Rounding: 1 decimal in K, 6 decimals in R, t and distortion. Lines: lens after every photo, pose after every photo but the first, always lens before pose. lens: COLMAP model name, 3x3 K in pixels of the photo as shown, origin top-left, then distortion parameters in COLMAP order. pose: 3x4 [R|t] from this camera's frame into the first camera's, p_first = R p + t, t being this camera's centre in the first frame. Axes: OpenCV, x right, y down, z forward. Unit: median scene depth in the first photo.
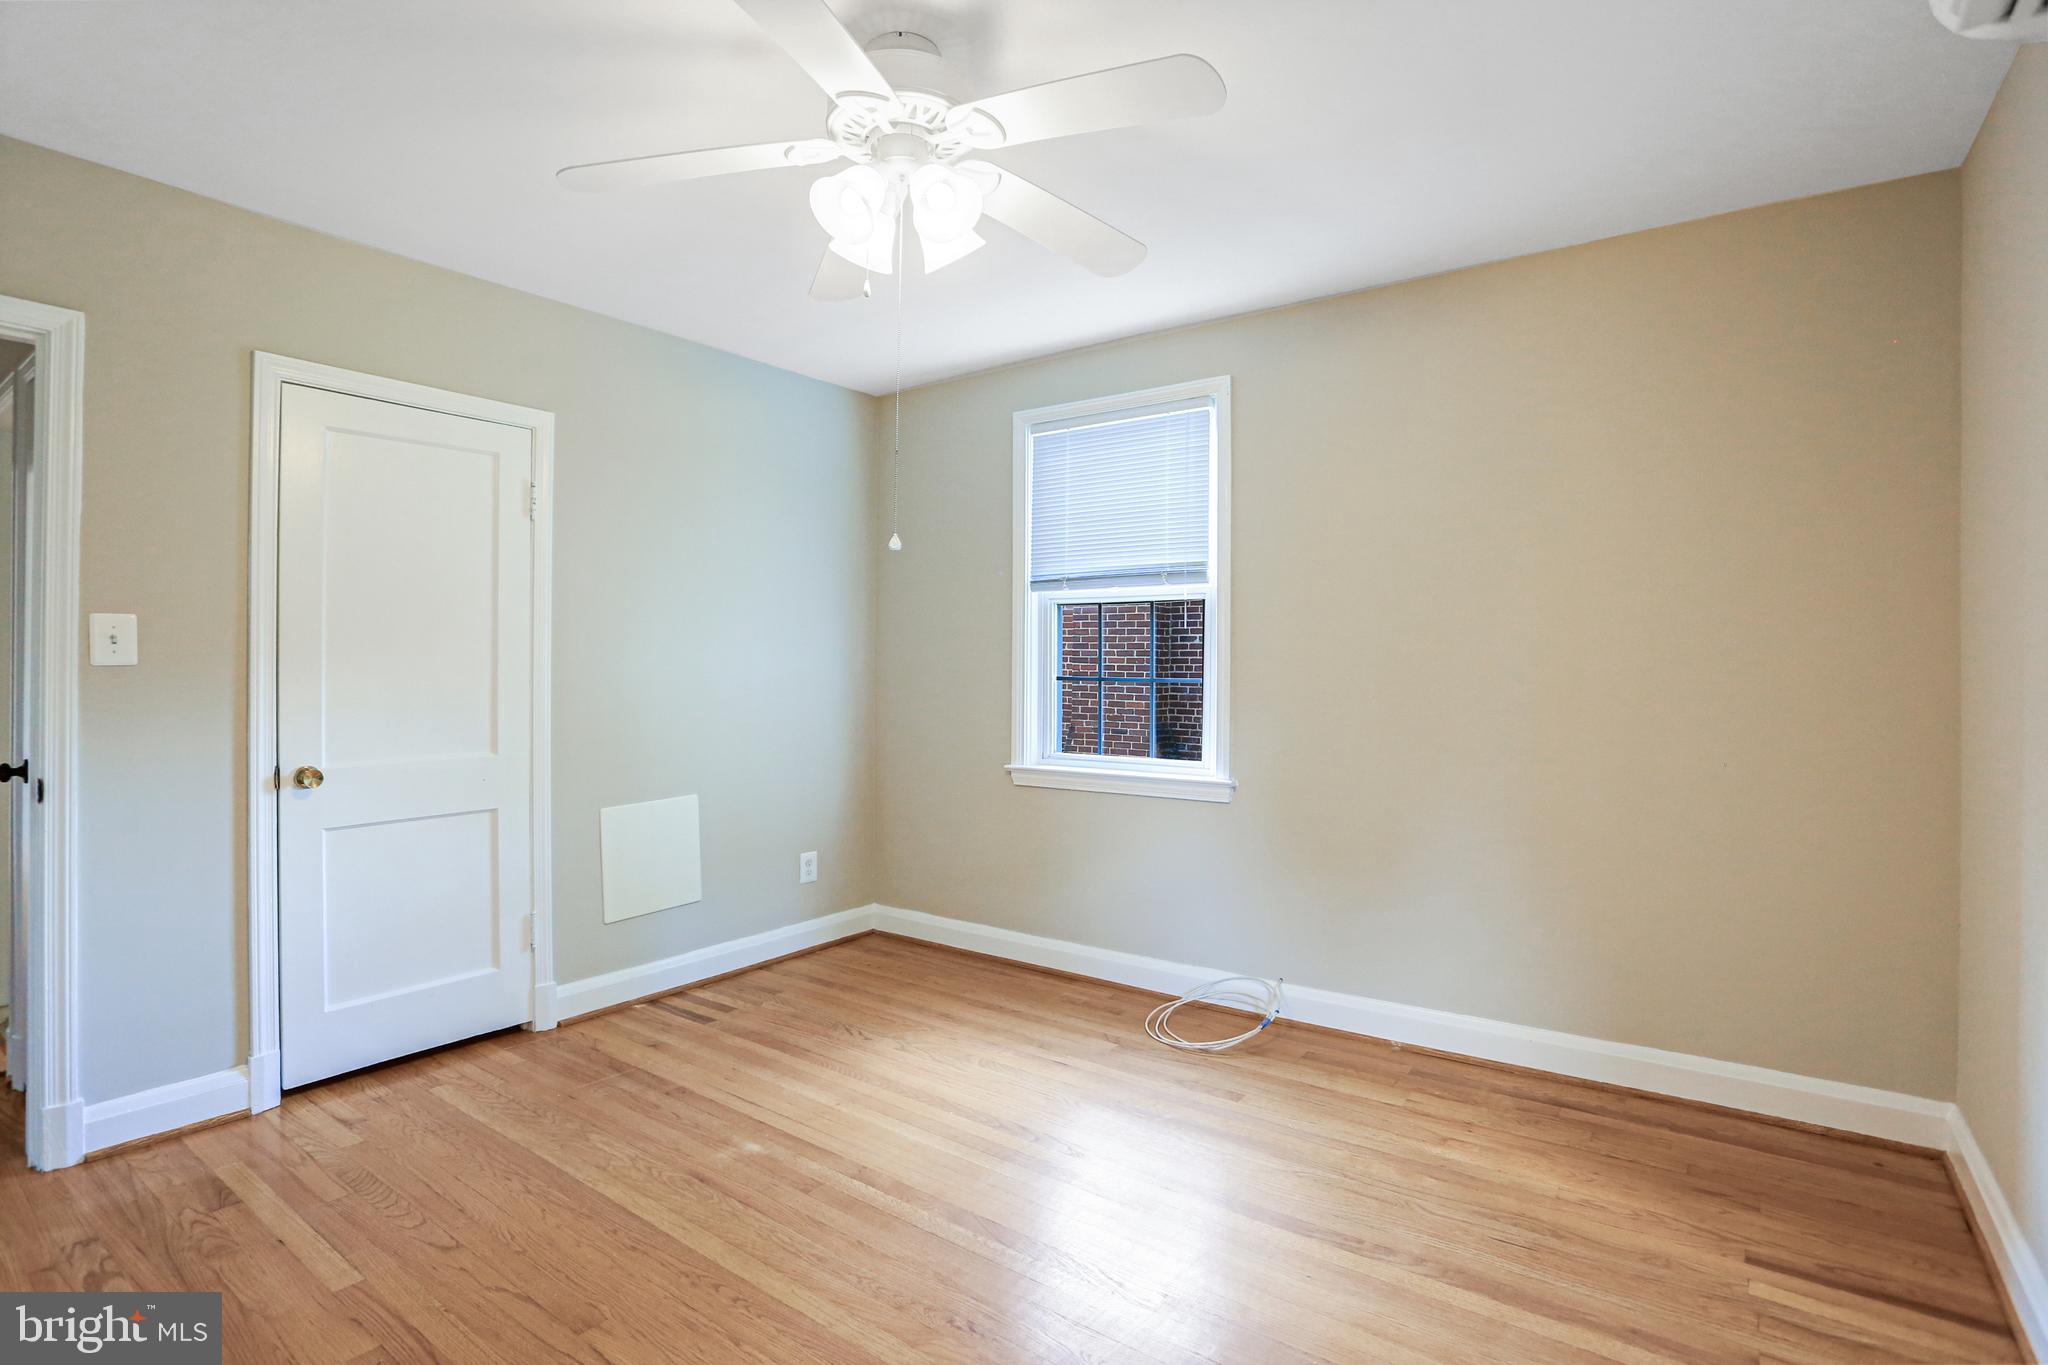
lens RADIAL K [[1000.2, 0, 1024.0], [0, 1000.2, 682.5], [0, 0, 1]] dist [-0.085968, 0.037889]
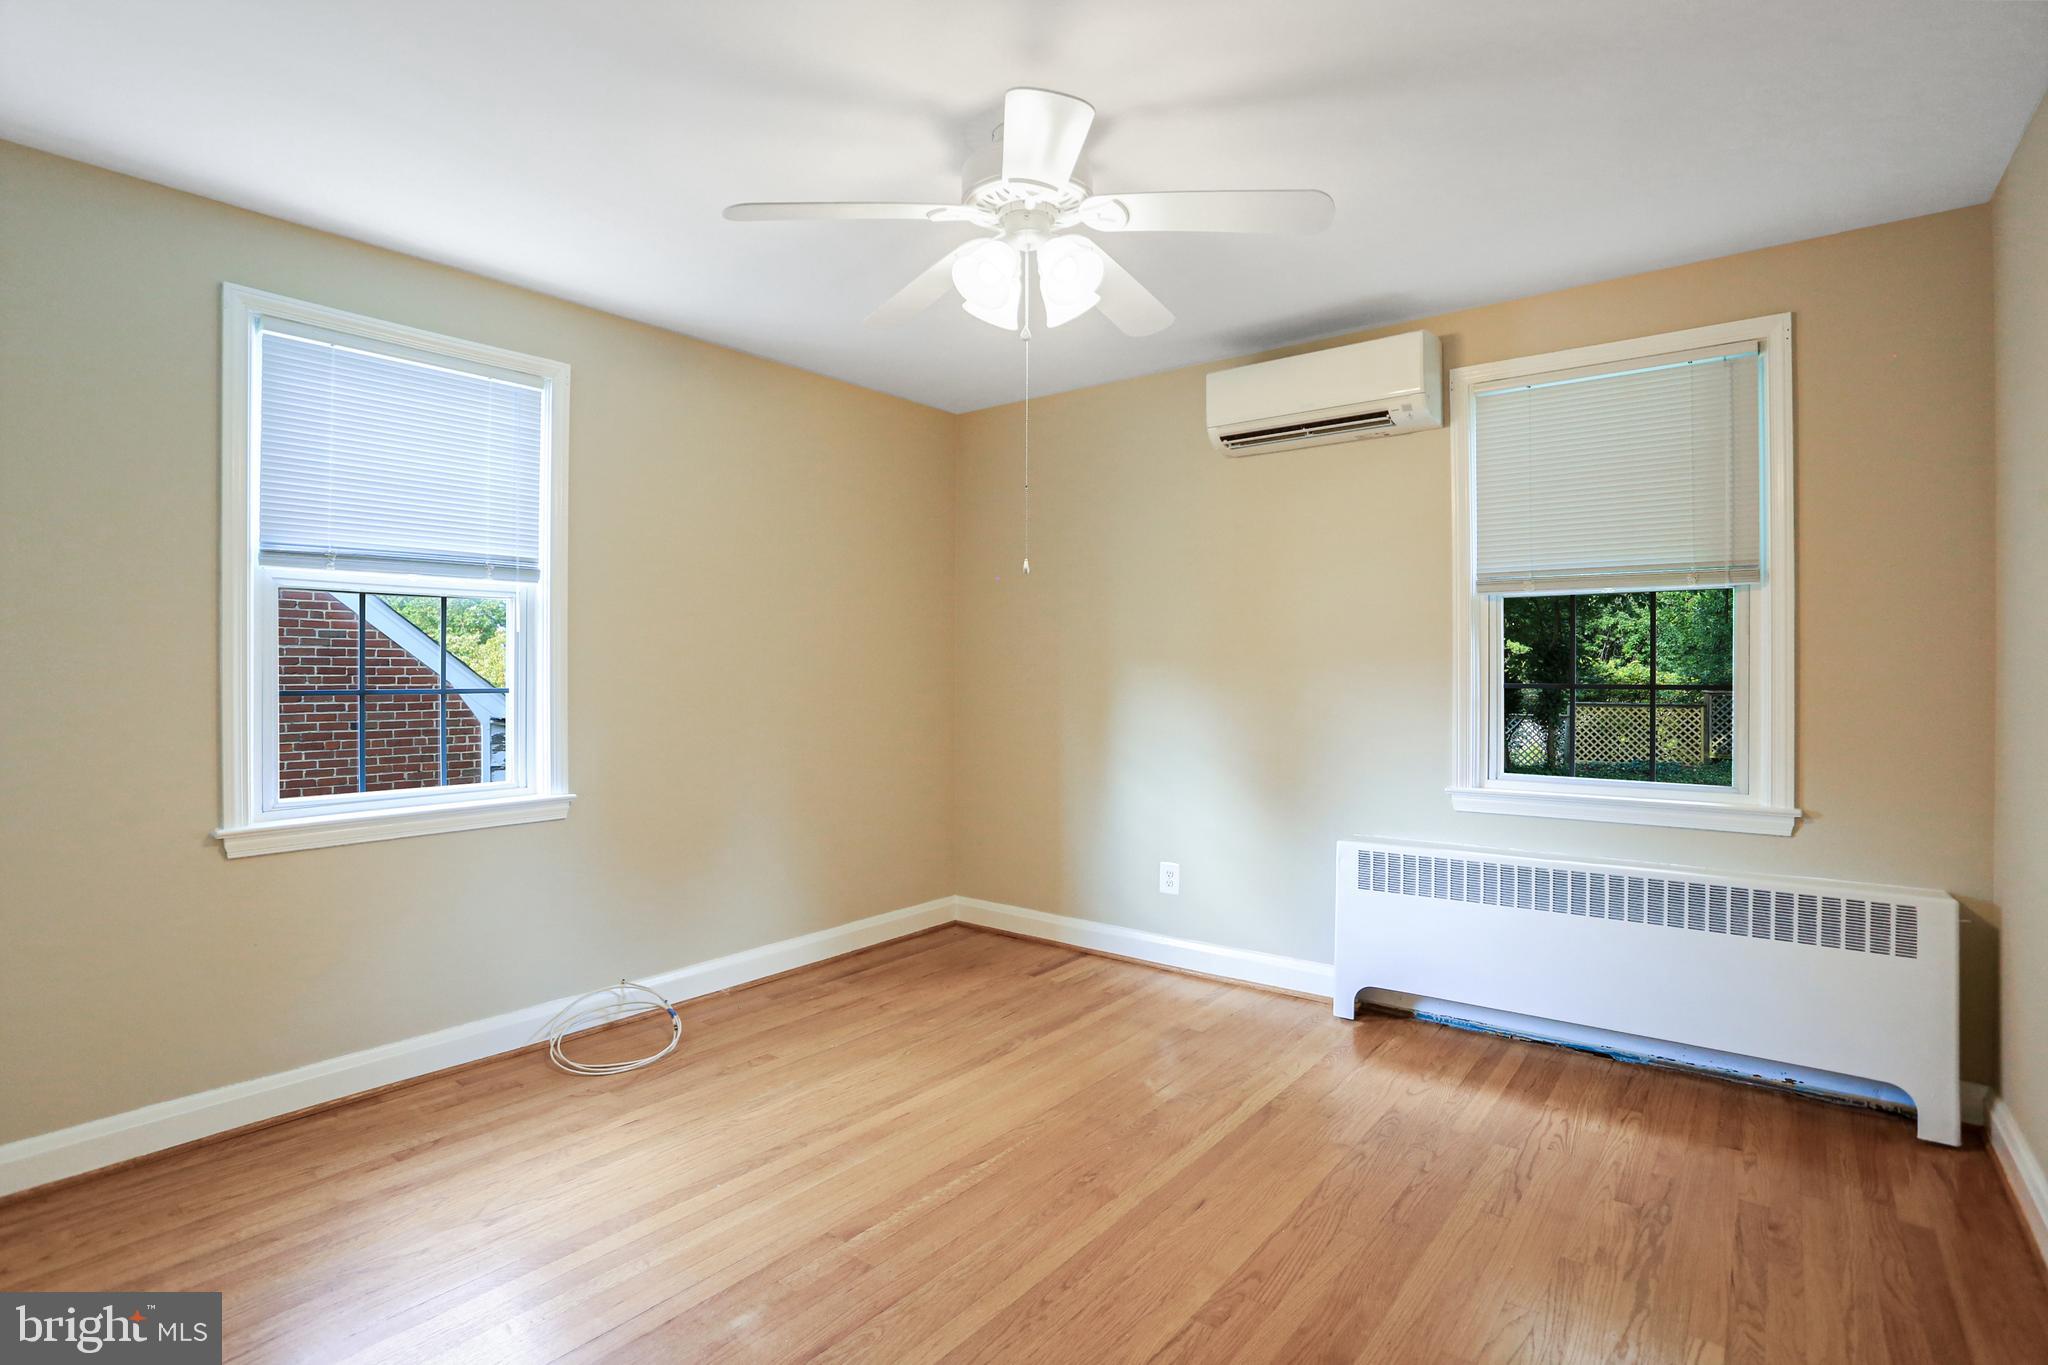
lens RADIAL K [[1010.7, 0, 998.2], [0, 1010.7, 697.2], [0, 0, 1]] dist [-0.045935, 0.016786]
pose [[0.052459, -0.030025, 0.998172, -0.802643], [0.023235, 0.999314, 0.028838, -0.012834], [-0.998353, 0.021680, 0.053121, 0.599086]]
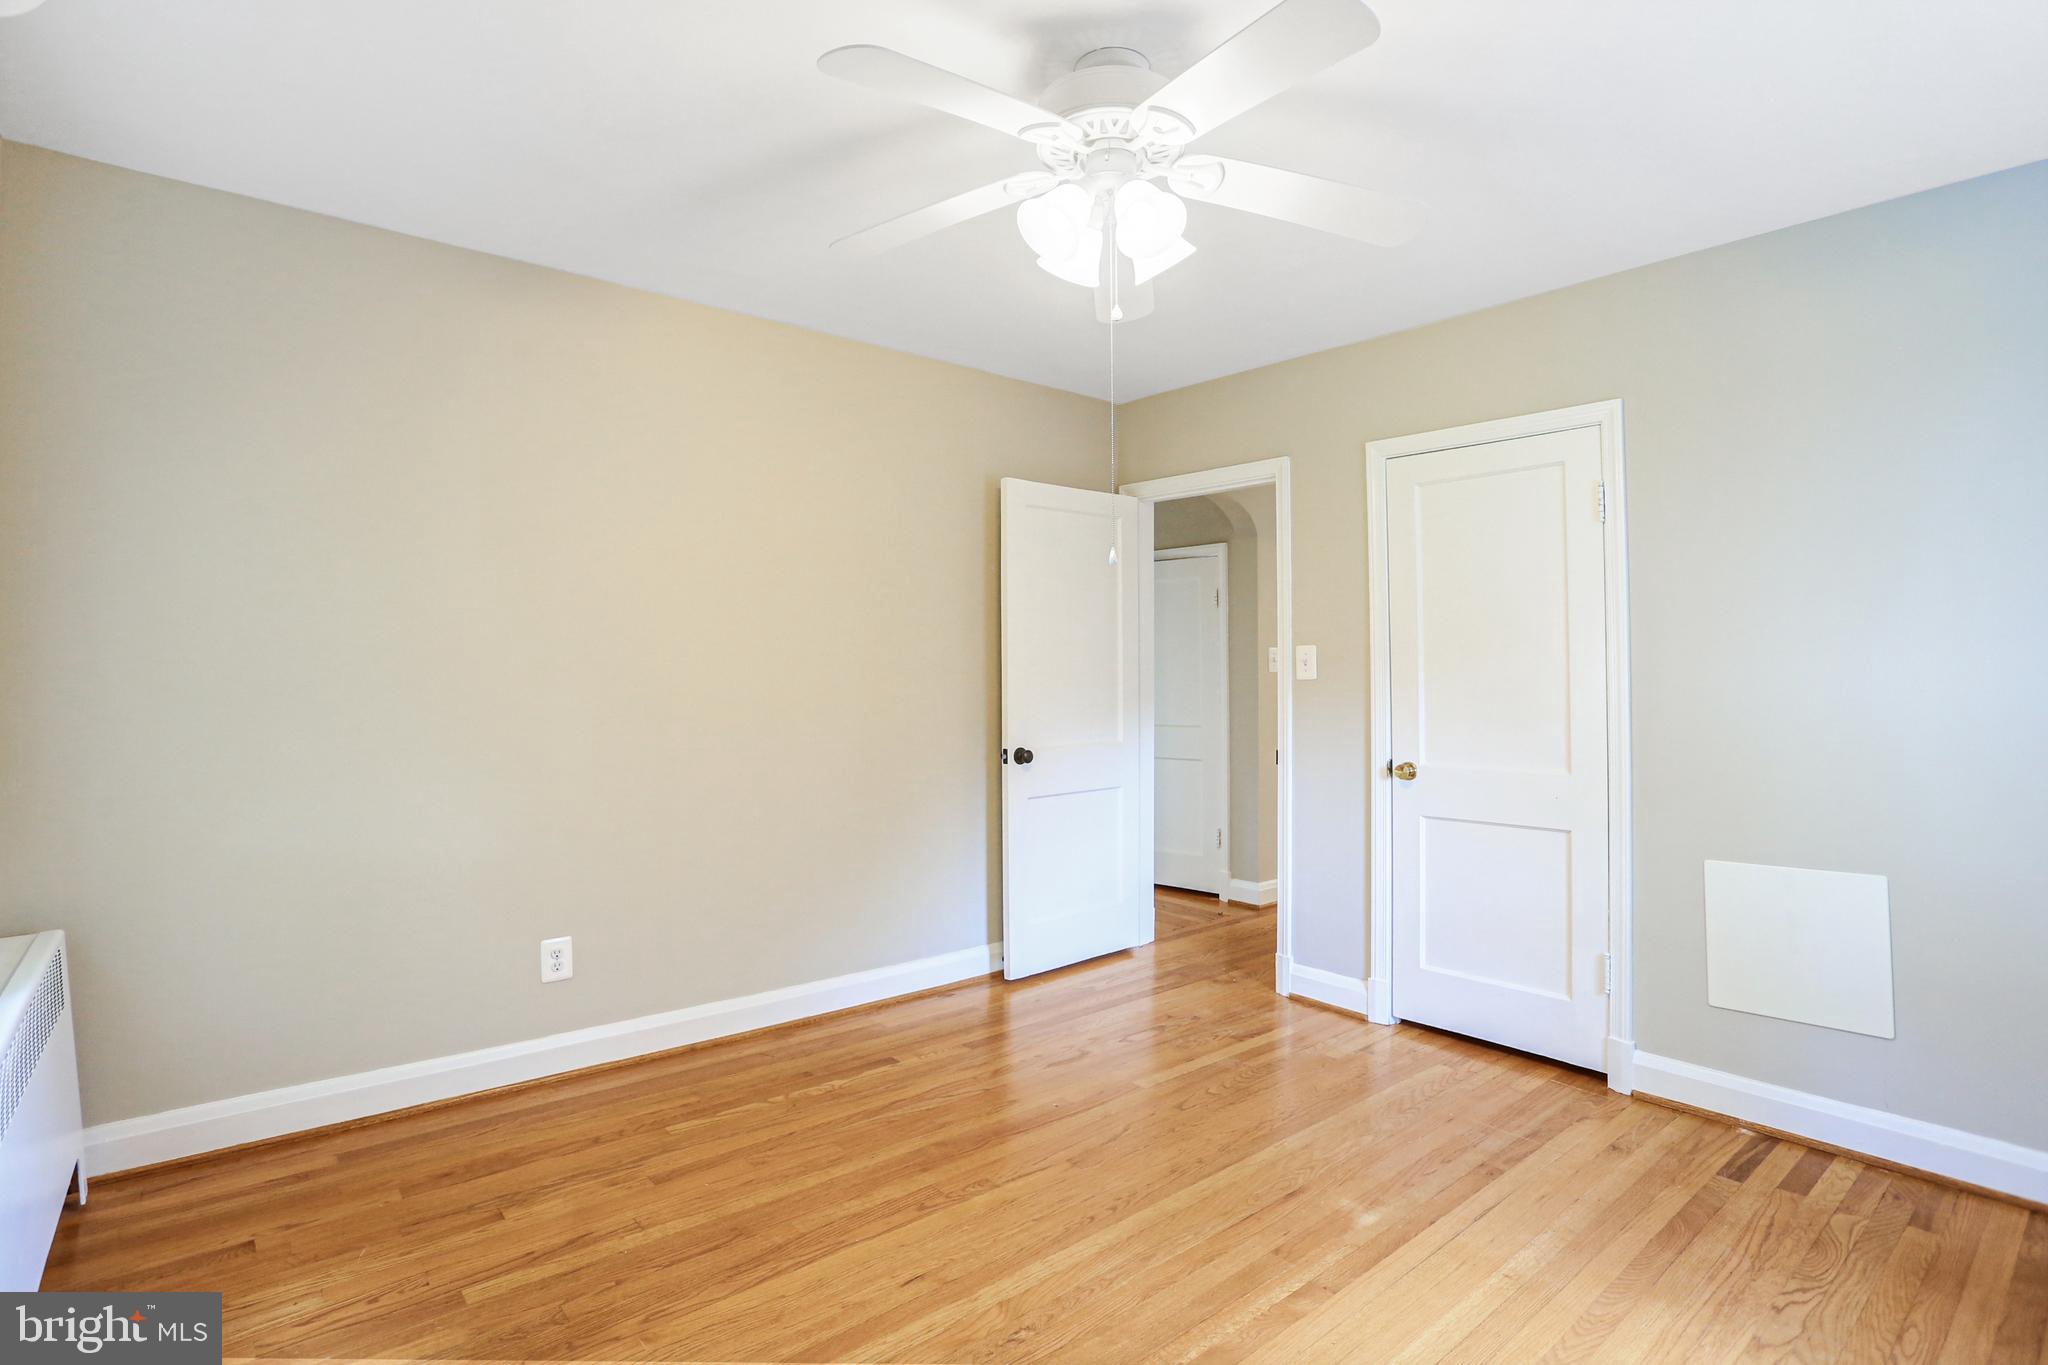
lens RADIAL K [[1000.2, 0, 1024.0], [0, 1000.2, 682.5], [0, 0, 1]] dist [-0.085968, 0.037889]
pose [[-0.233546, -0.001477, -0.972345, 0.519503], [-0.025291, 0.999670, 0.004556, -0.007200], [0.972017, 0.025655, -0.233507, 0.705407]]
